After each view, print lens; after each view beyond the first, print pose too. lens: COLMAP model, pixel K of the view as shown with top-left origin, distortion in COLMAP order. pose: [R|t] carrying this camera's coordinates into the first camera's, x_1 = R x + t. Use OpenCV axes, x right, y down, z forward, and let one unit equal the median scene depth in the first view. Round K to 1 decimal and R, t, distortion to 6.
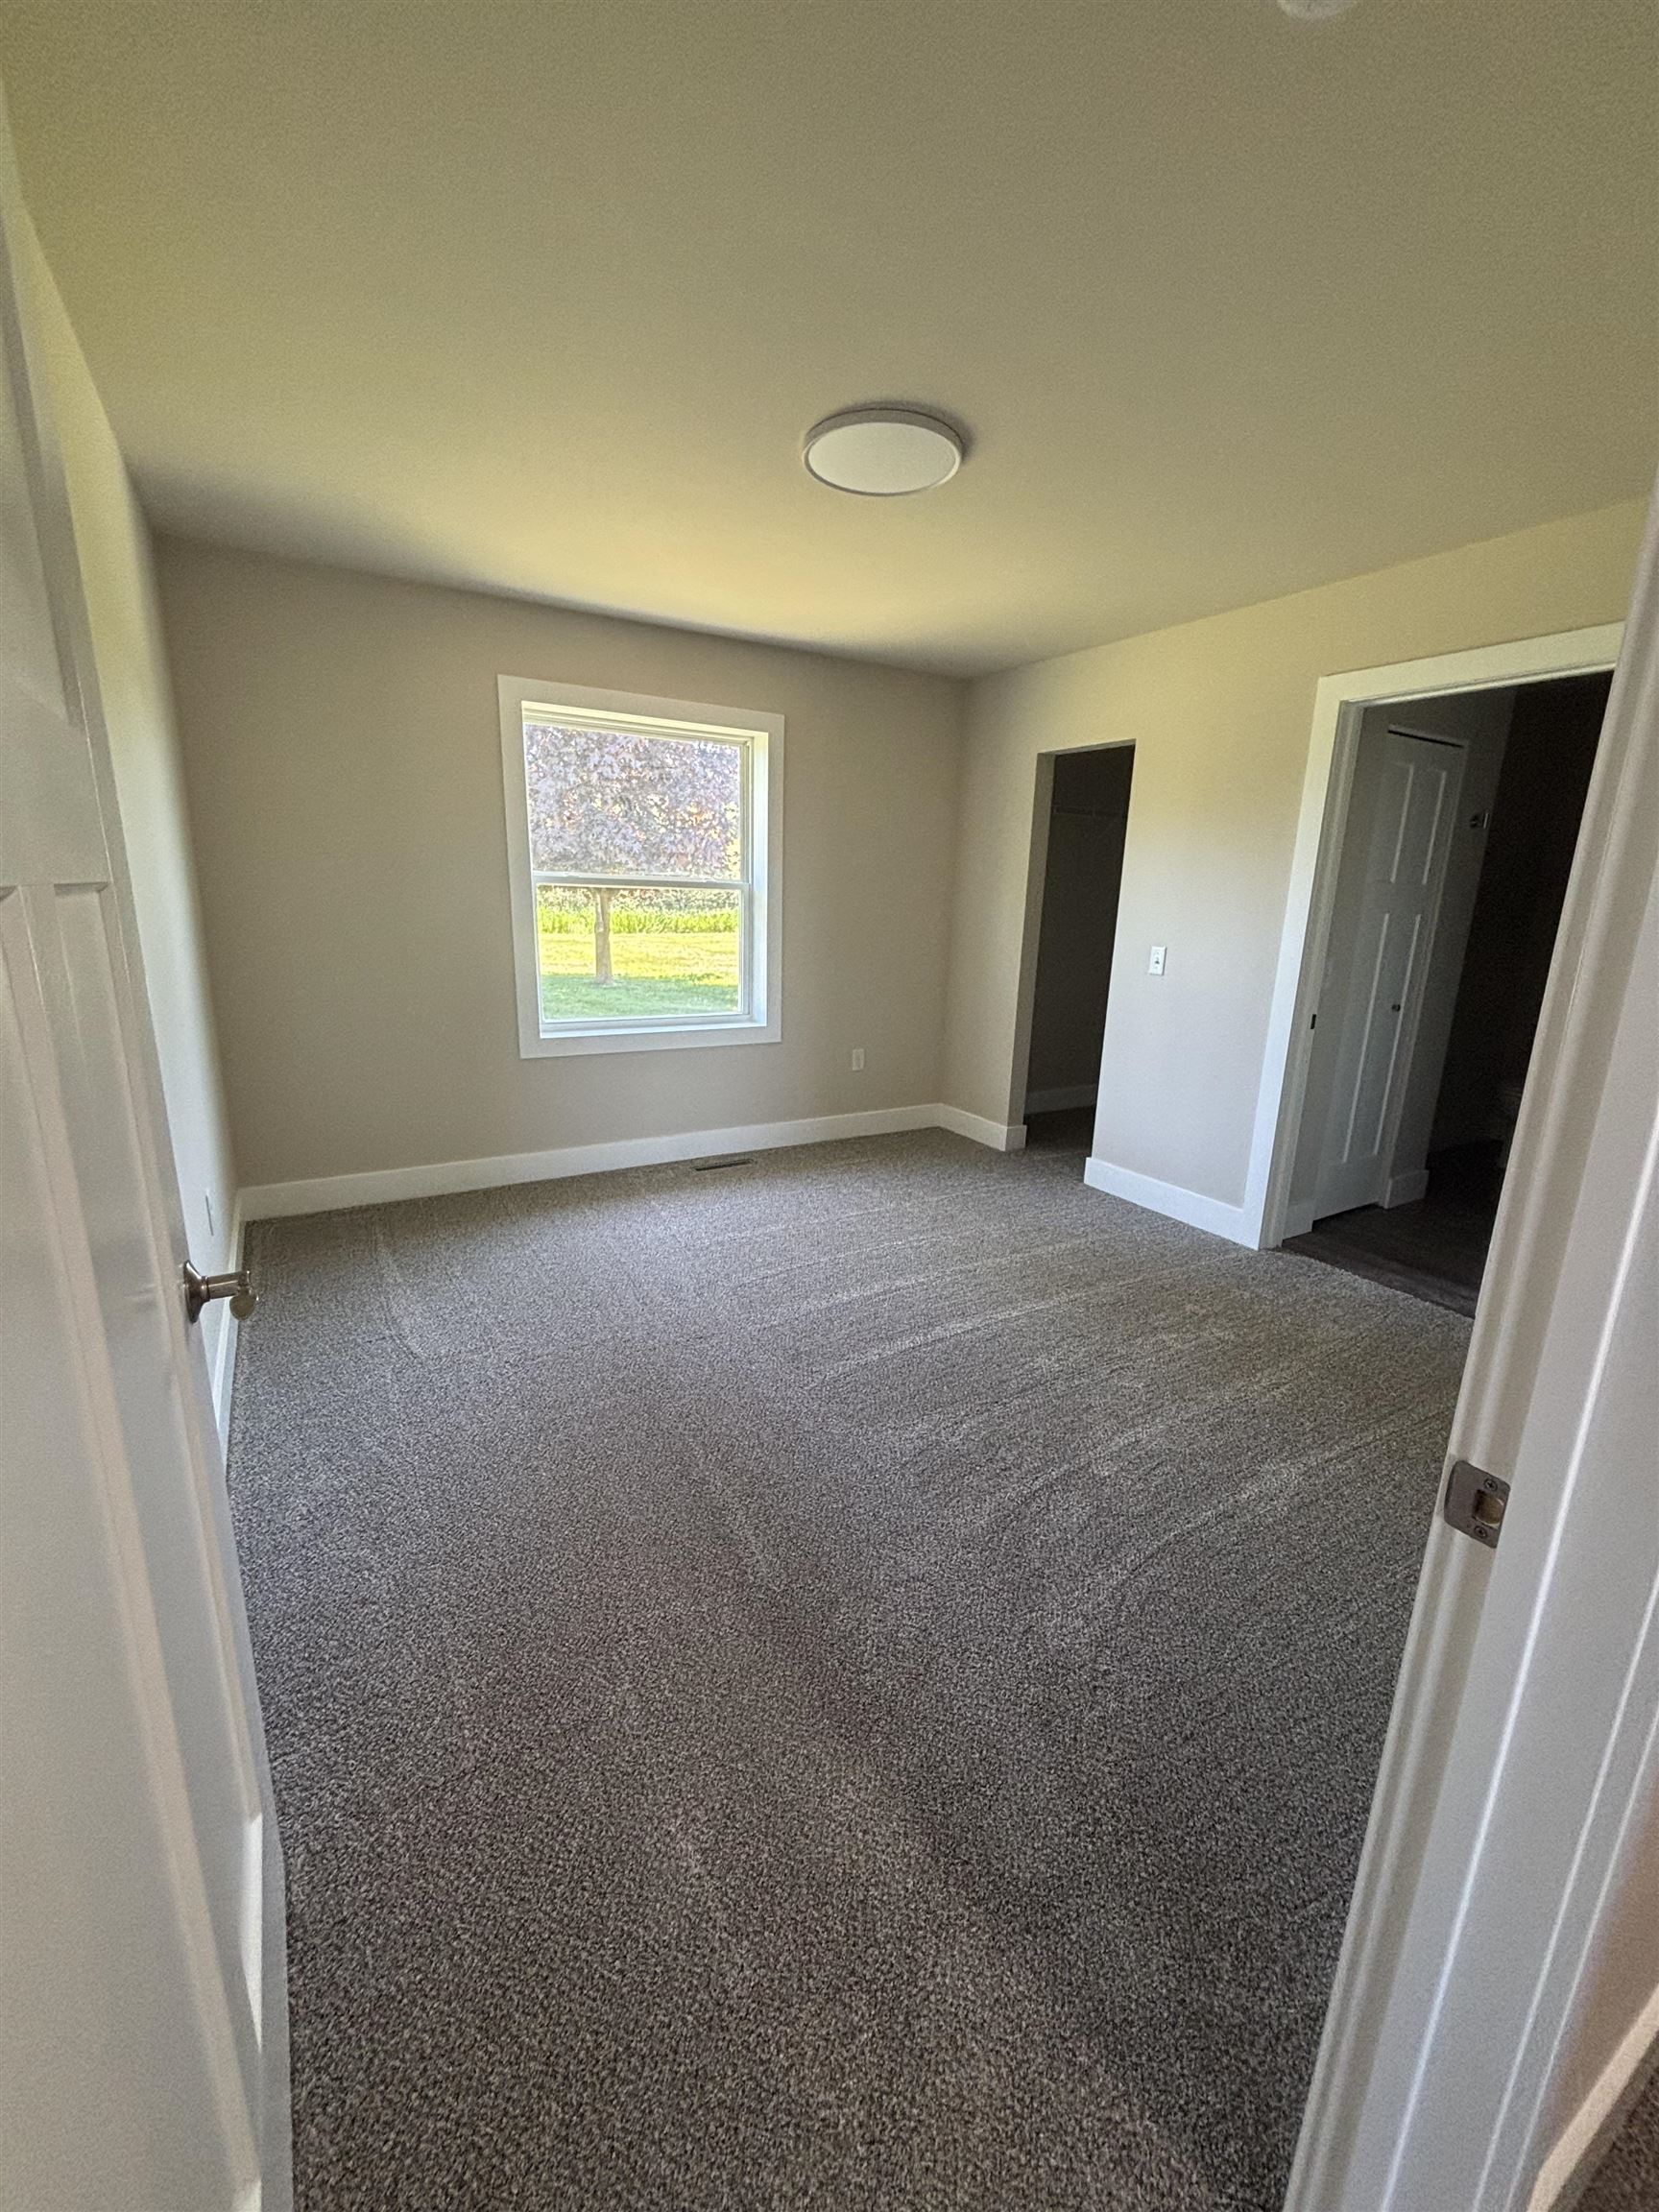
lens RADIAL K [[897.9, 0, 849.4], [0, 897.9, 1126.0], [0, 0, 1]] dist [-0.002072, 0.001396]
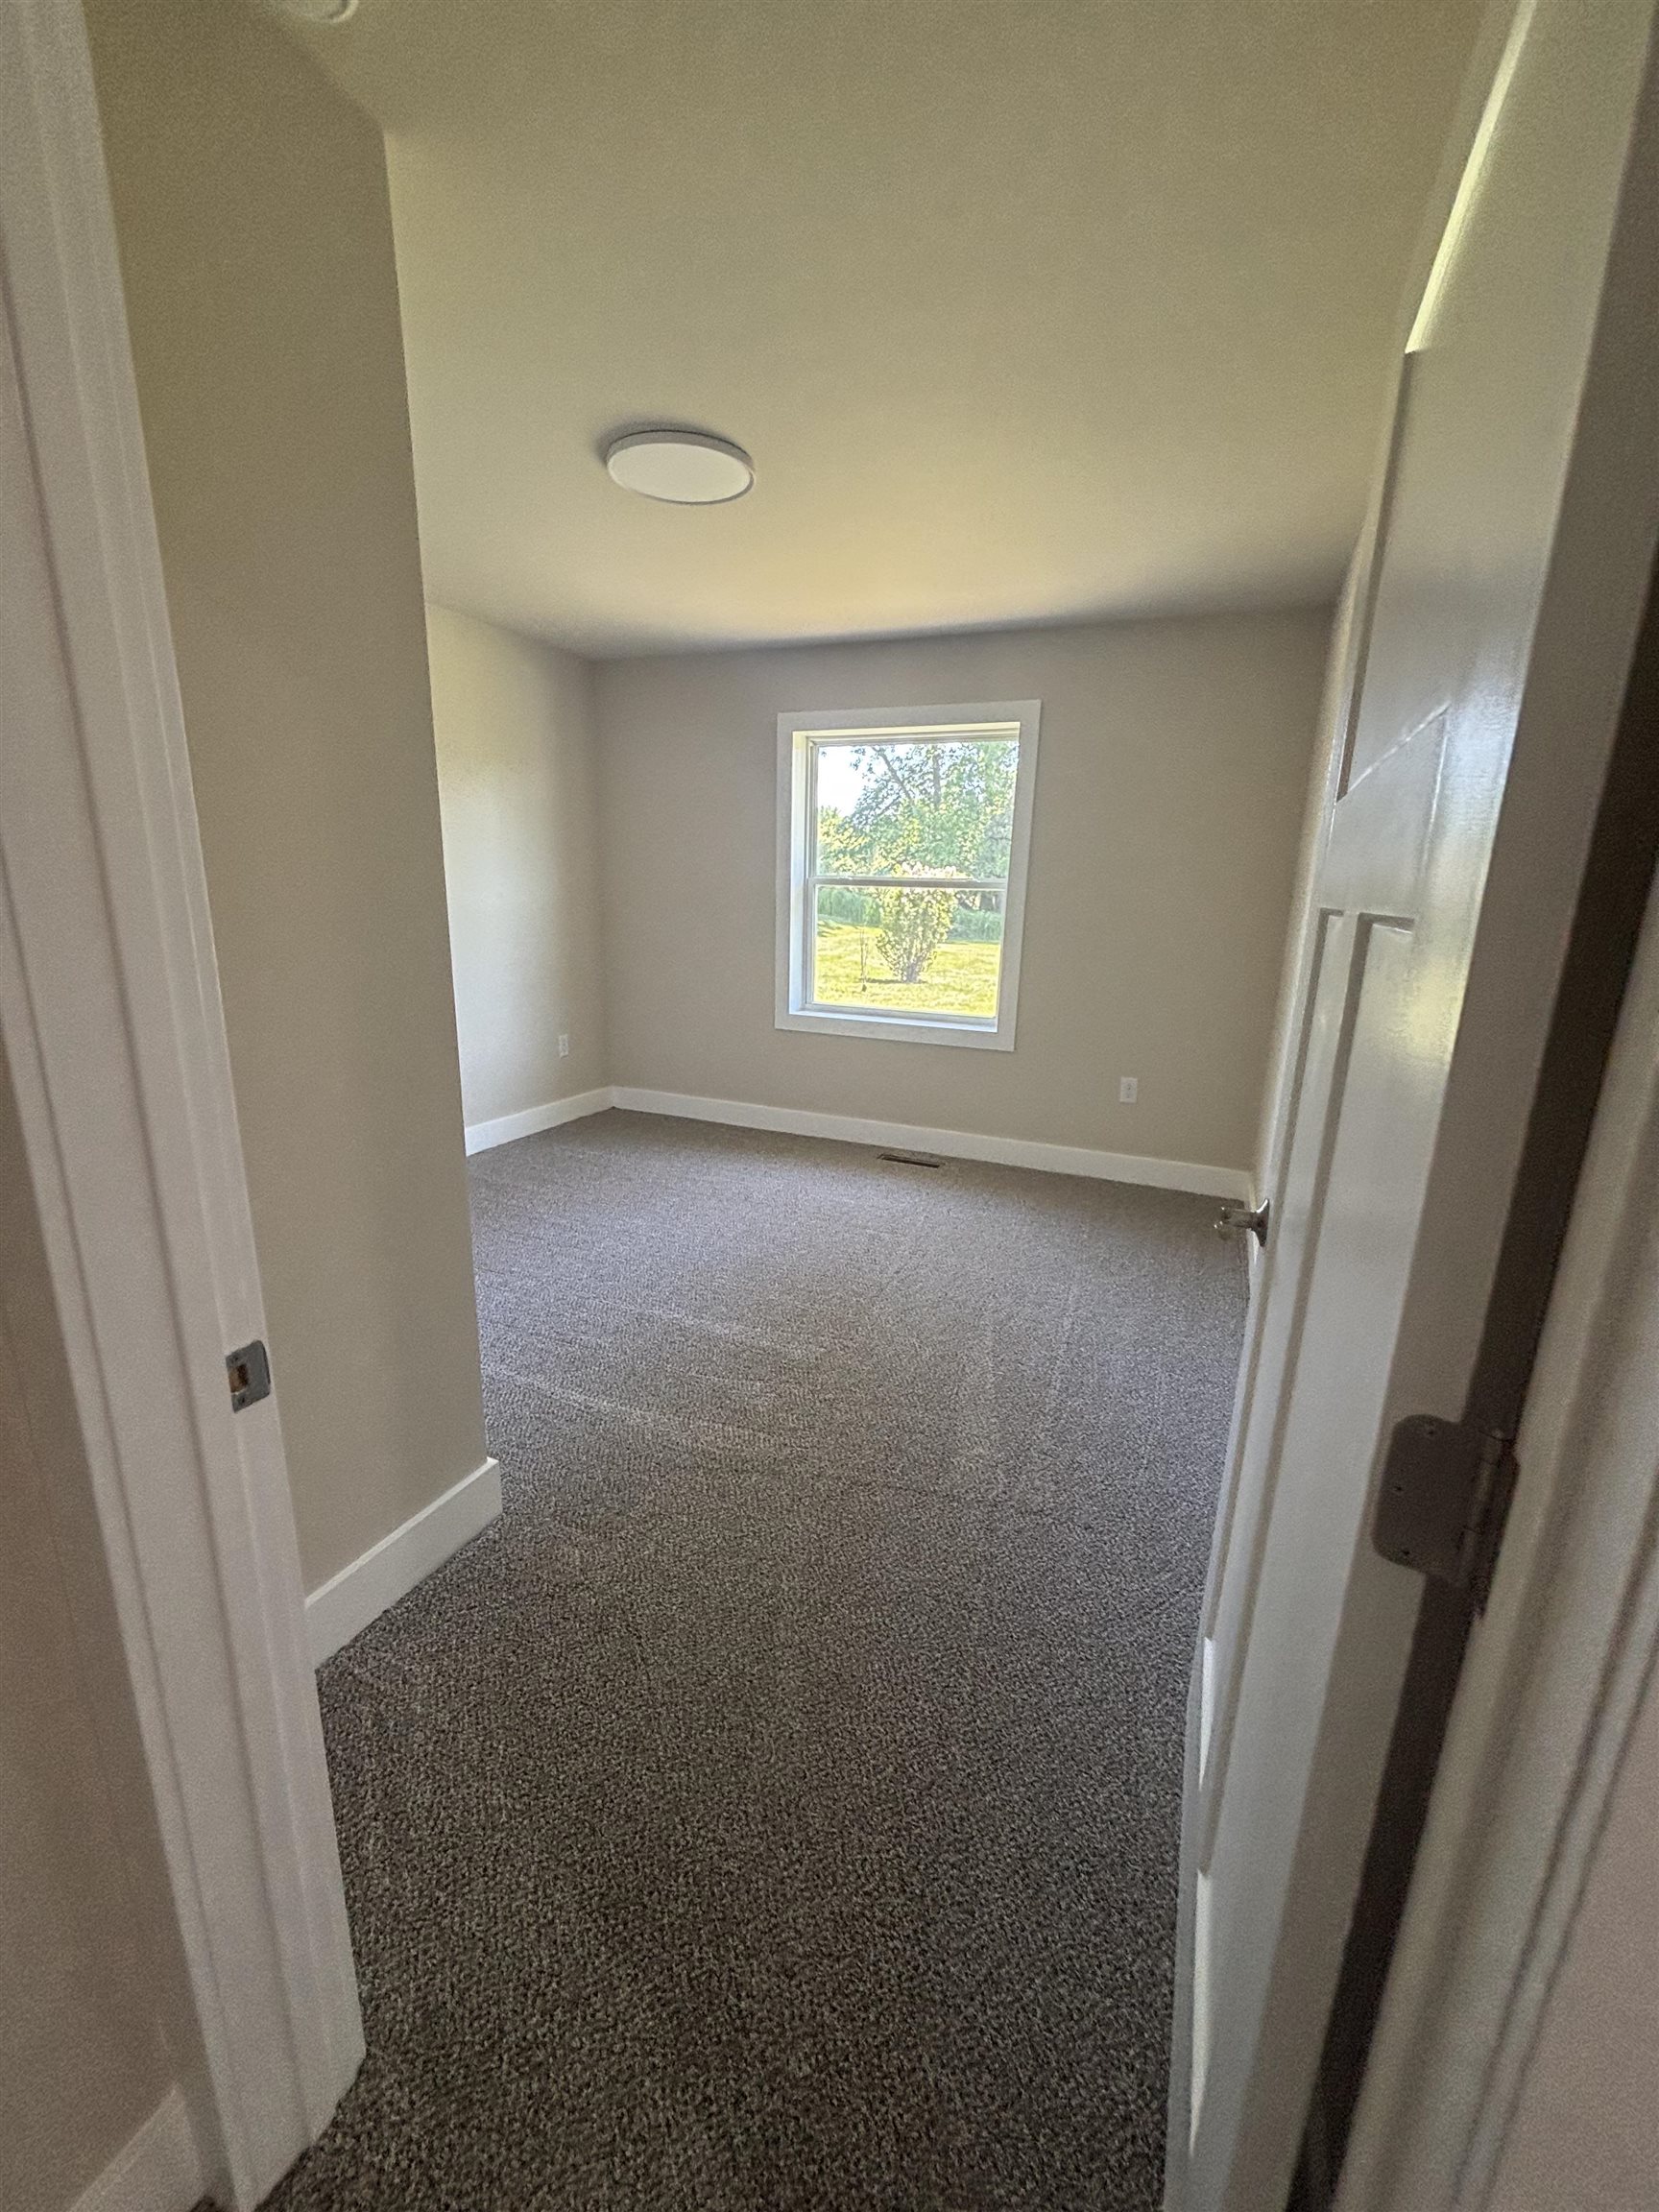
lens RADIAL K [[897.9, 0, 834.6], [0, 897.9, 1119.7], [0, 0, 1]] dist [-0.002072, 0.001396]
pose [[0.573001, 0.197427, -0.795419, 0.608785], [-0.211073, 0.973360, 0.089541, -0.074460], [0.791908, 0.116584, 0.599408, 0.325554]]
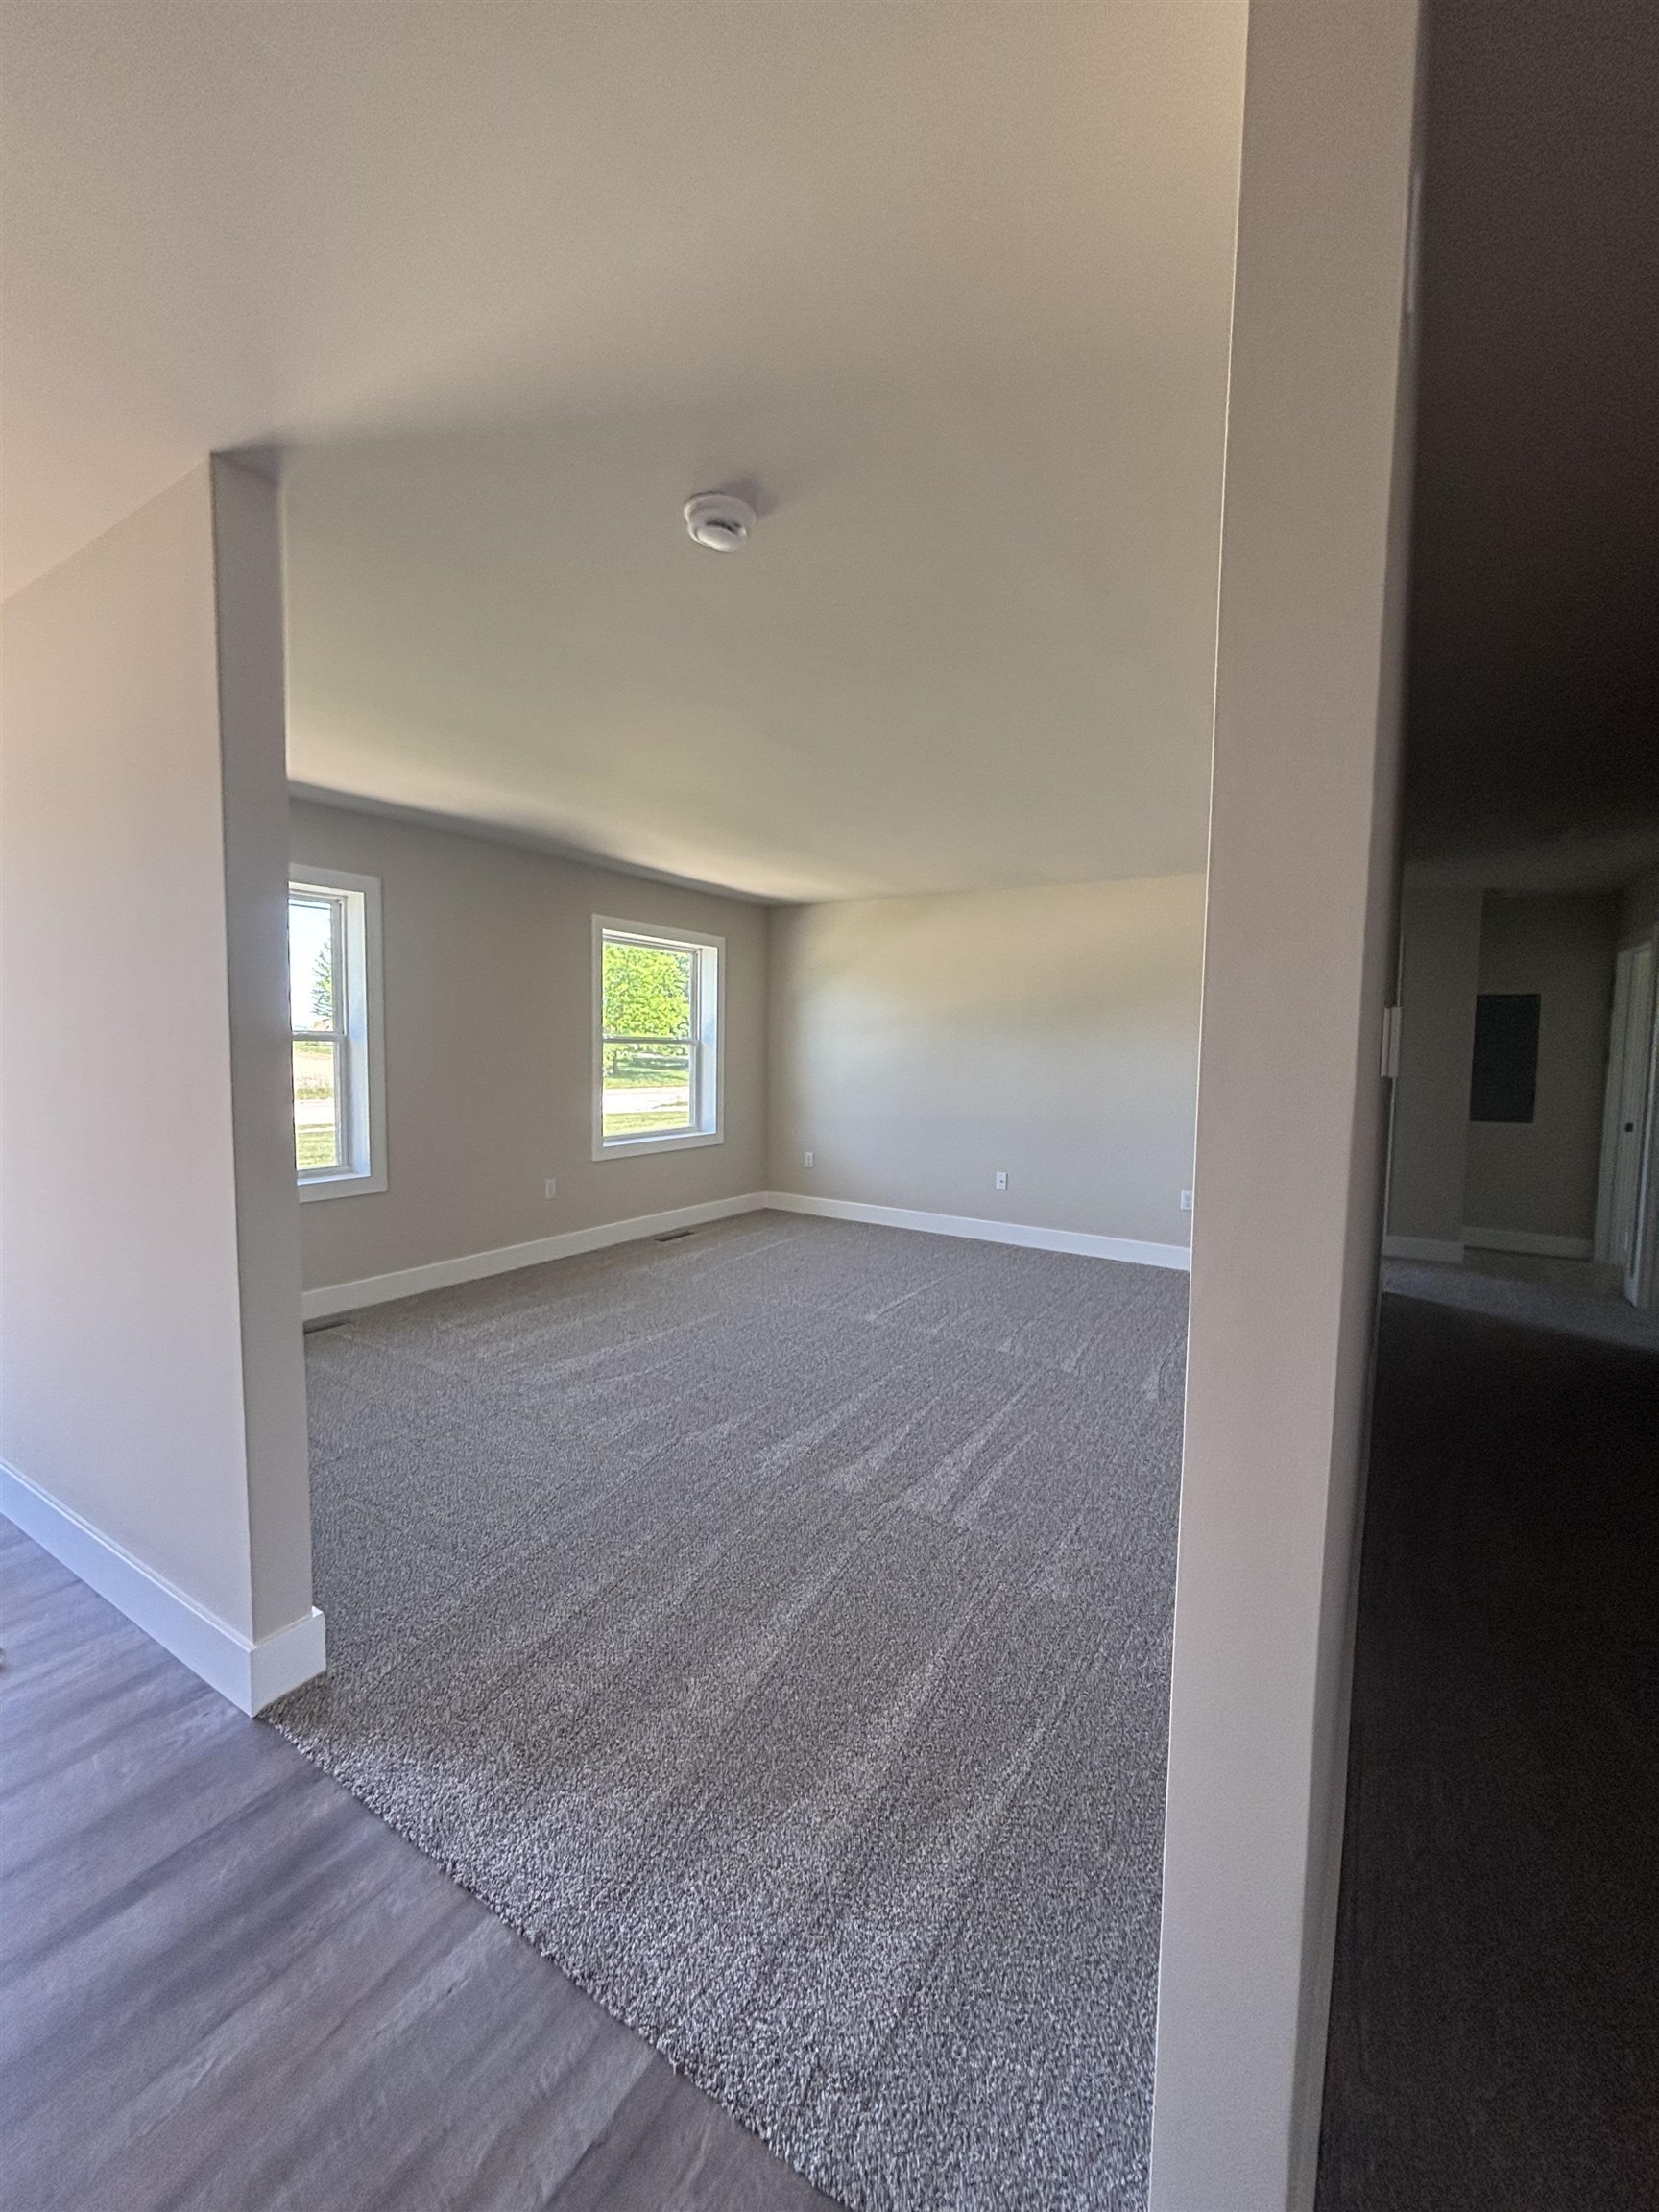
lens RADIAL K [[897.9, 0, 819.3], [0, 897.9, 1116.1], [0, 0, 1]] dist [-0.002072, 0.001396]
pose [[0.895320, -0.048885, 0.442733, -0.619972], [0.120108, 0.983638, -0.134279, 0.082640], [-0.428924, 0.173398, 0.886542, -0.405752]]
